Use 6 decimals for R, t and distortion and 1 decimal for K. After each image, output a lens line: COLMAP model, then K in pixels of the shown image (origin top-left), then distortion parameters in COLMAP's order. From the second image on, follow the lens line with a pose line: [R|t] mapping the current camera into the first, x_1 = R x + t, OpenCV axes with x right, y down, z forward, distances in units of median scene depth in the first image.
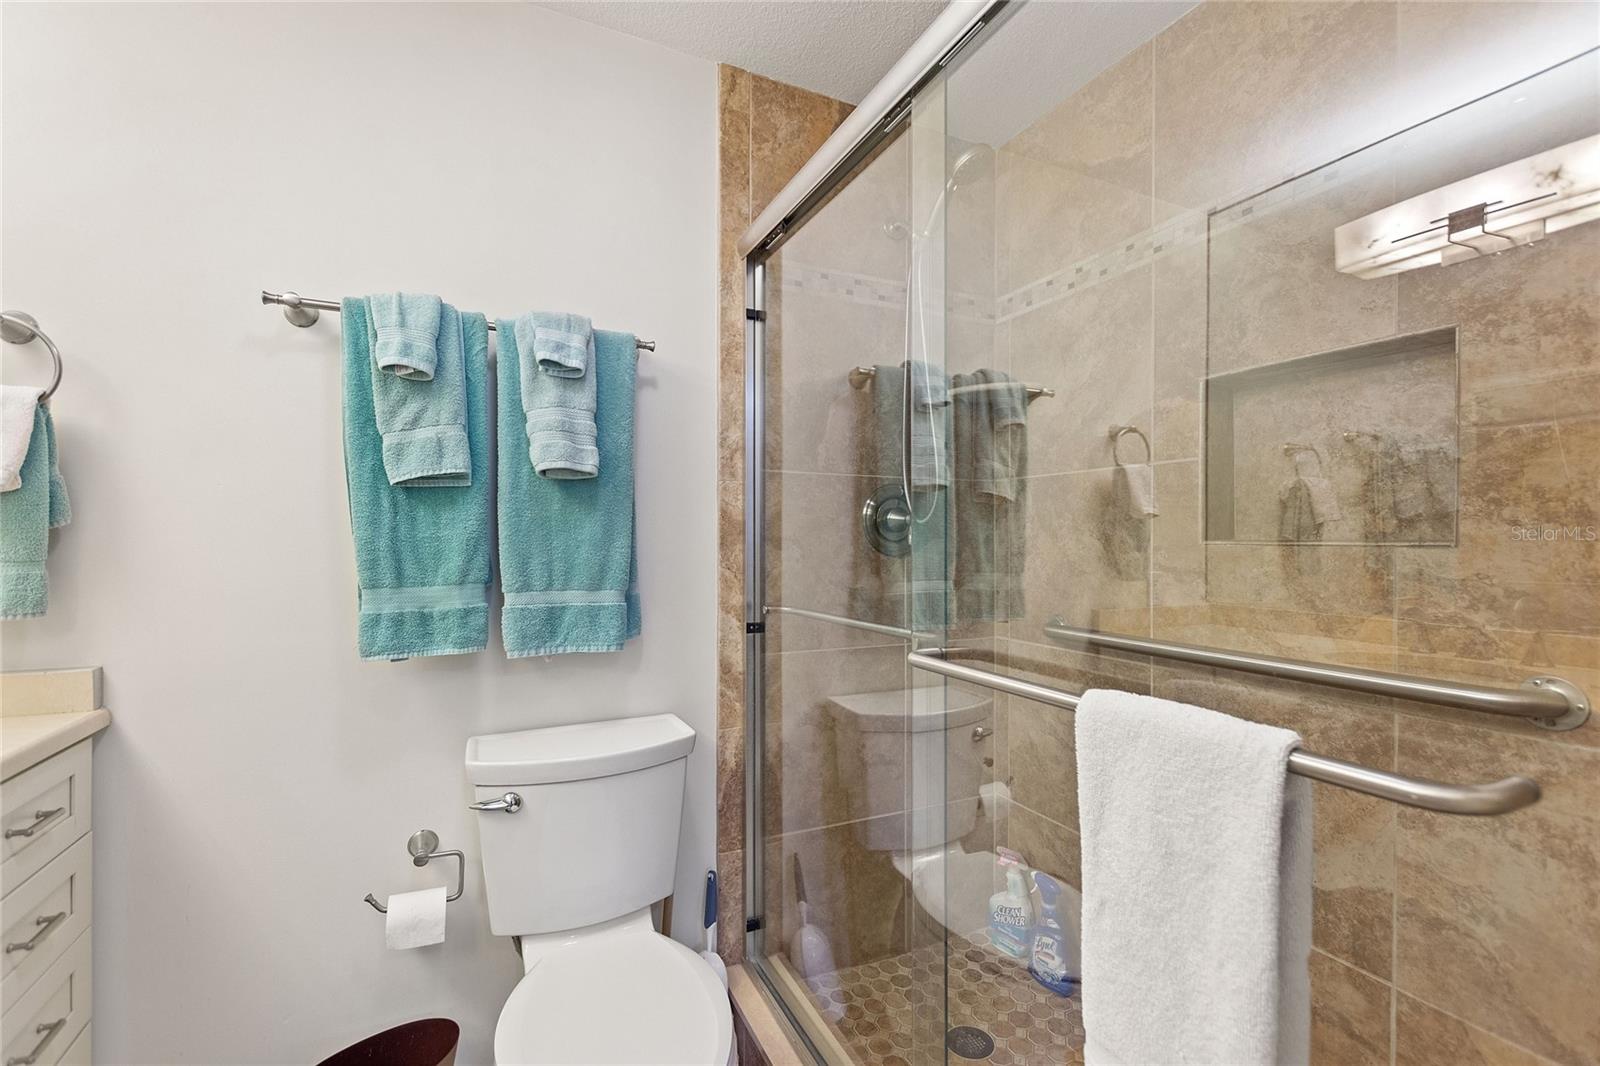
lens RADIAL K [[710.9, 0, 802.7], [0, 710.9, 540.8], [0, 0, 1]] dist [-0.004606, -0.002638]
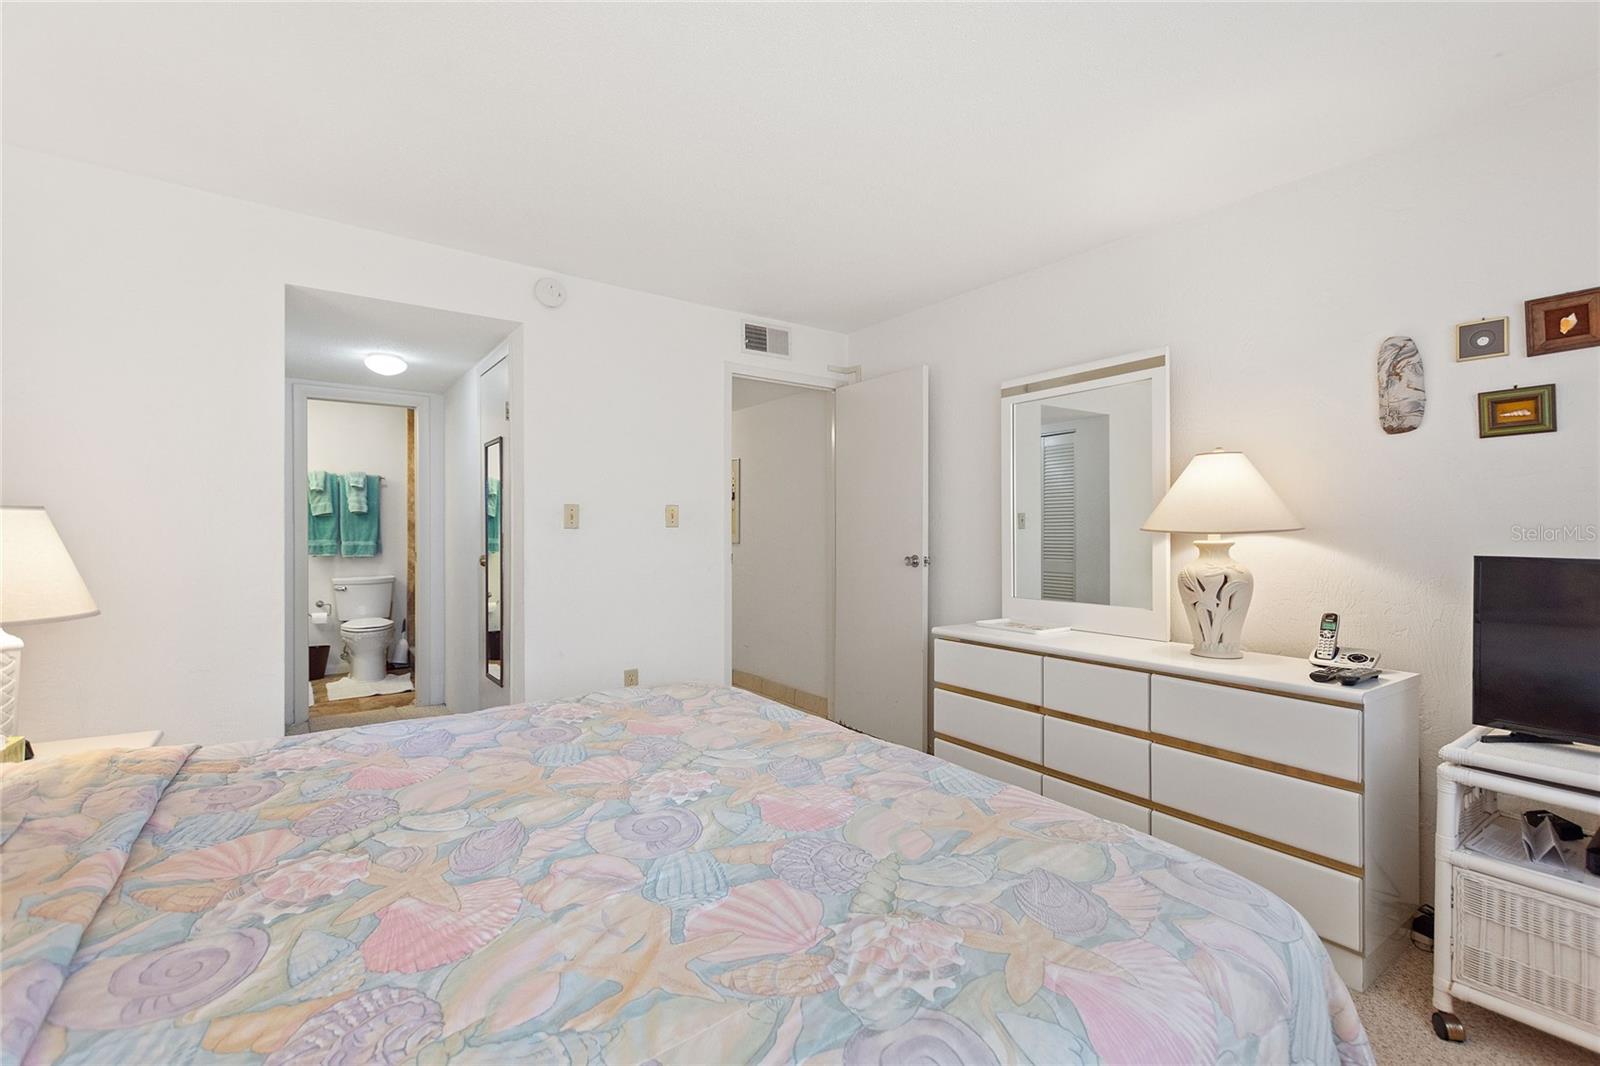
lens RADIAL K [[710.9, 0, 810.0], [0, 710.9, 527.3], [0, 0, 1]] dist [-0.004606, -0.002638]
pose [[0.984647, 0.002095, 0.174543, 1.552104], [-0.002414, 0.999996, 0.001614, -0.022225], [-0.174539, -0.002011, 0.984648, -3.562691]]
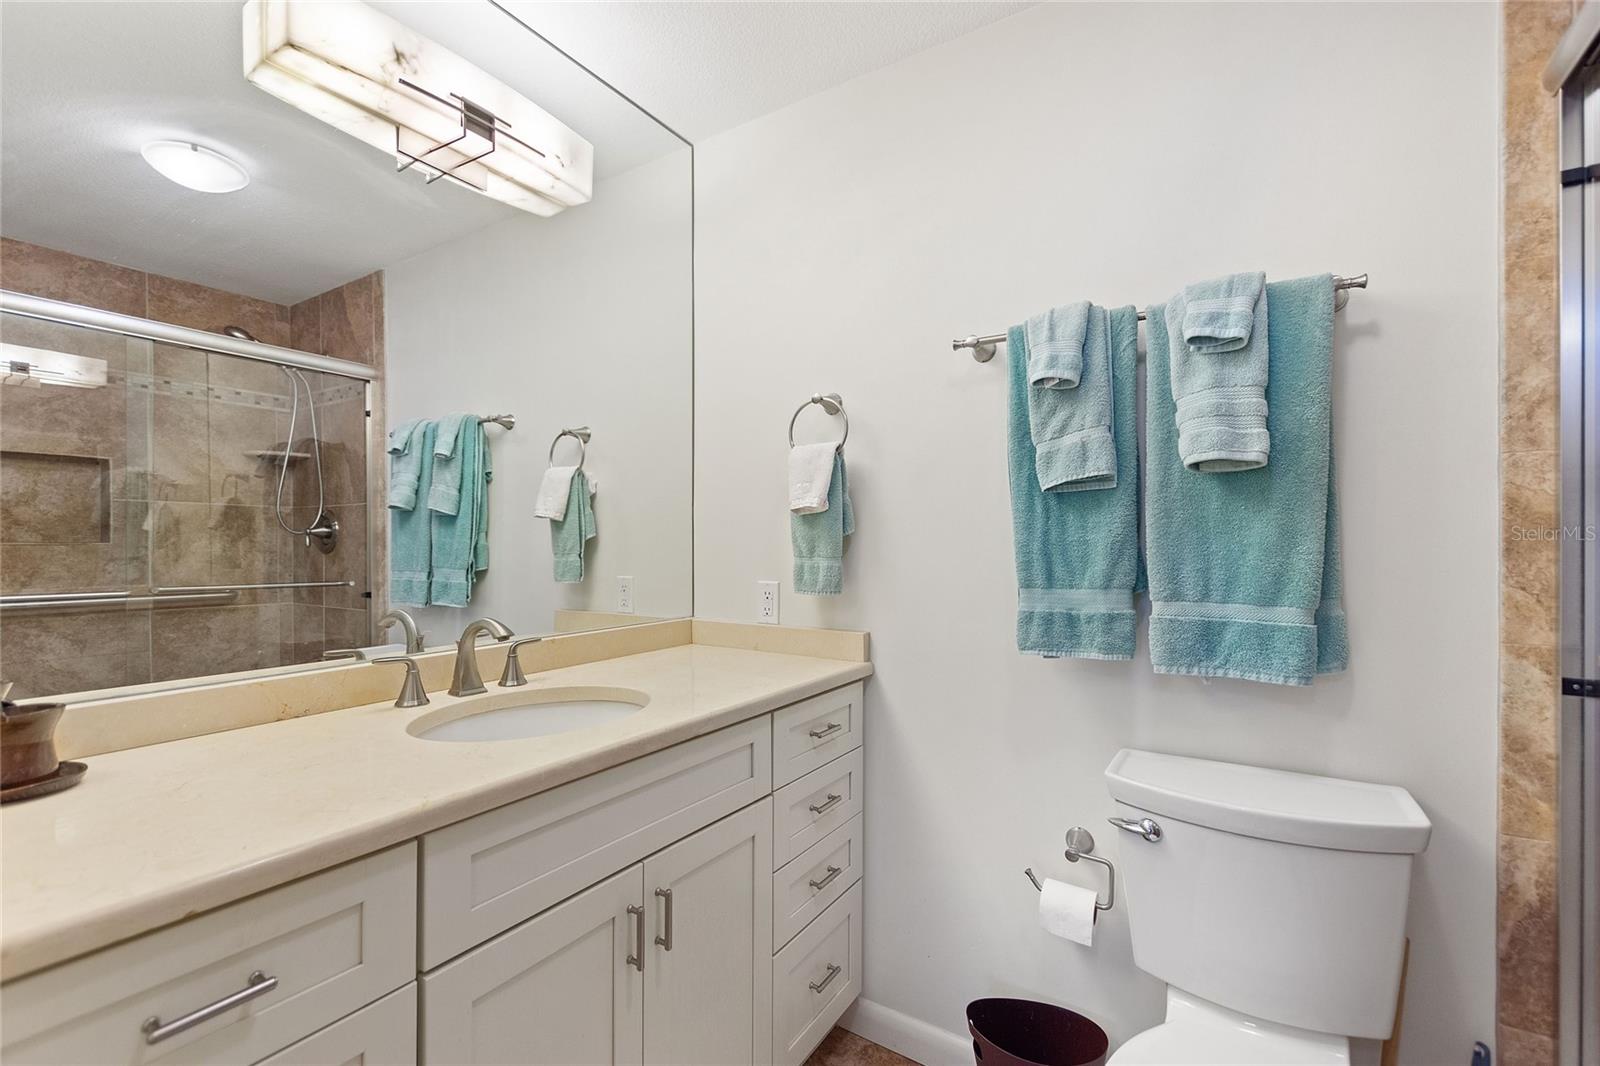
lens RADIAL K [[710.9, 0, 797.3], [0, 710.9, 540.9], [0, 0, 1]] dist [-0.004606, -0.002638]
pose [[0.489658, -0.001985, -0.871912, 0.158582], [-0.001643, 0.999994, -0.003199, -0.000926], [0.871913, 0.002999, 0.489651, 0.146666]]
